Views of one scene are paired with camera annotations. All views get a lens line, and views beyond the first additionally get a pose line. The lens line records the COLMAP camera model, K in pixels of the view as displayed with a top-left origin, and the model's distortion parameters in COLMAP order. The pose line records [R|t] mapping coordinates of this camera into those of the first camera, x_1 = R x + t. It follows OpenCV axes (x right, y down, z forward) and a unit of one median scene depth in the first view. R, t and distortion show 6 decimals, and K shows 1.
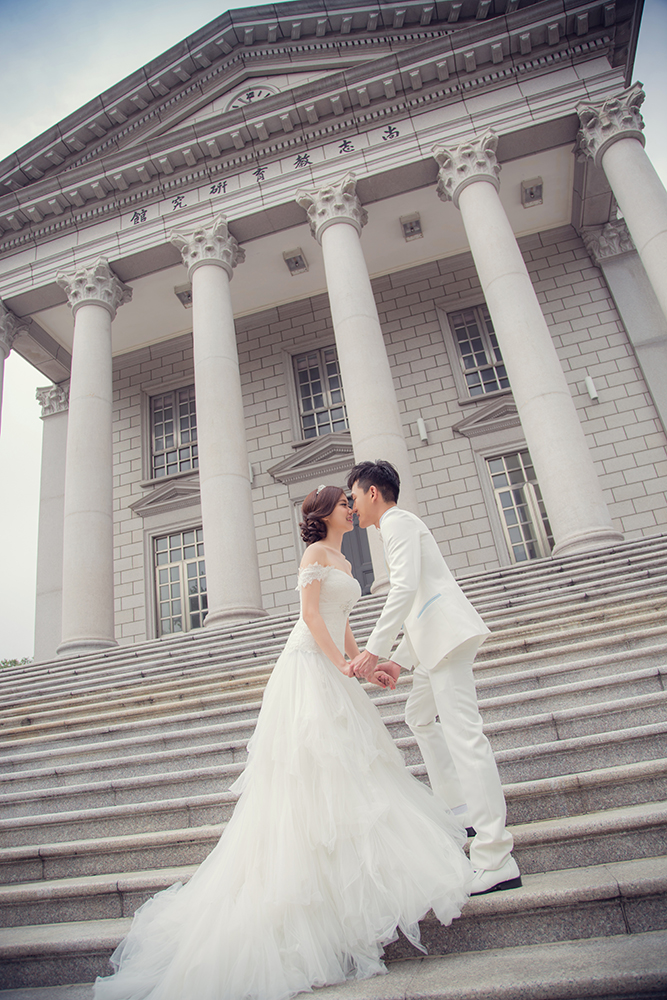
lens RADIAL K [[674.4, 0, 328.4], [0, 674.4, 500.5], [0, 0, 1]] dist [-0.114854, 0.070513]
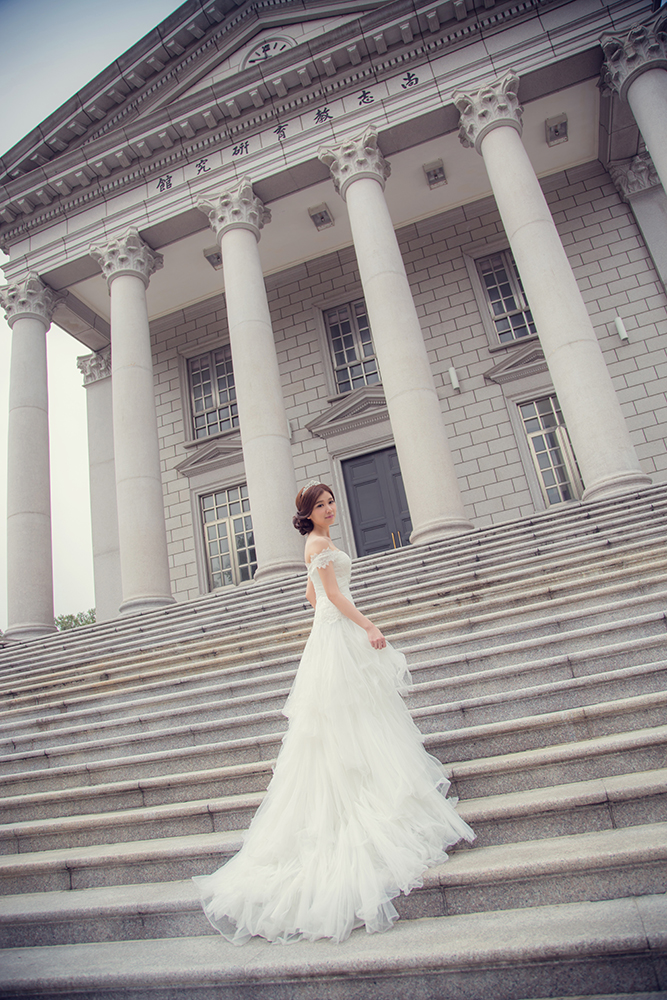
lens RADIAL K [[675.5, 0, 333.5], [0, 675.5, 500.0], [0, 0, 1]] dist [-0.115365, 0.075475]
pose [[0.997506, -0.047567, -0.052149, 0.001360], [0.051812, 0.995174, 0.083335, -0.017385], [0.047933, -0.085829, 0.995156, -0.039648]]
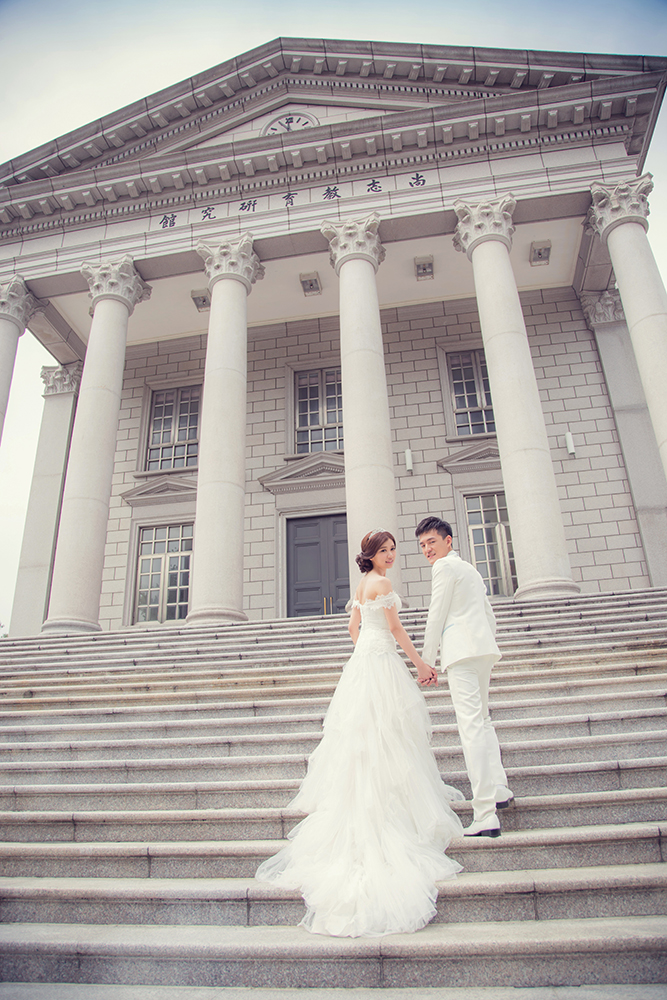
lens RADIAL K [[676.7, 0, 333.5], [0, 676.7, 500.0], [0, 0, 1]] dist [-0.110429, 0.076785]
pose [[0.990117, 0.131024, 0.050012, -0.024928], [-0.130795, 0.991378, -0.007843, -0.020529], [-0.050608, 0.001224, 0.998718, -0.062728]]
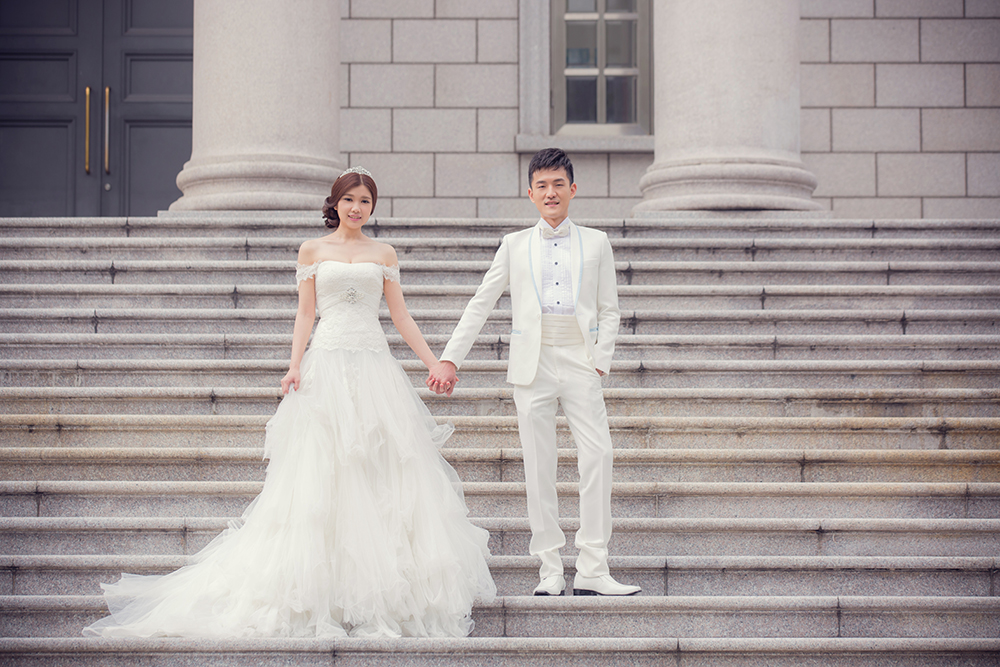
lens RADIAL K [[3437.4, 0, 500.0], [0, 3437.4, 333.5], [0, 0, 1]] dist [0.208839, -0.291539]
pose [[0.951480, 0.162776, 0.261131, -0.196347], [-0.234113, 0.933665, 0.271035, -0.271047], [-0.199691, -0.319018, 0.926472, -0.675634]]
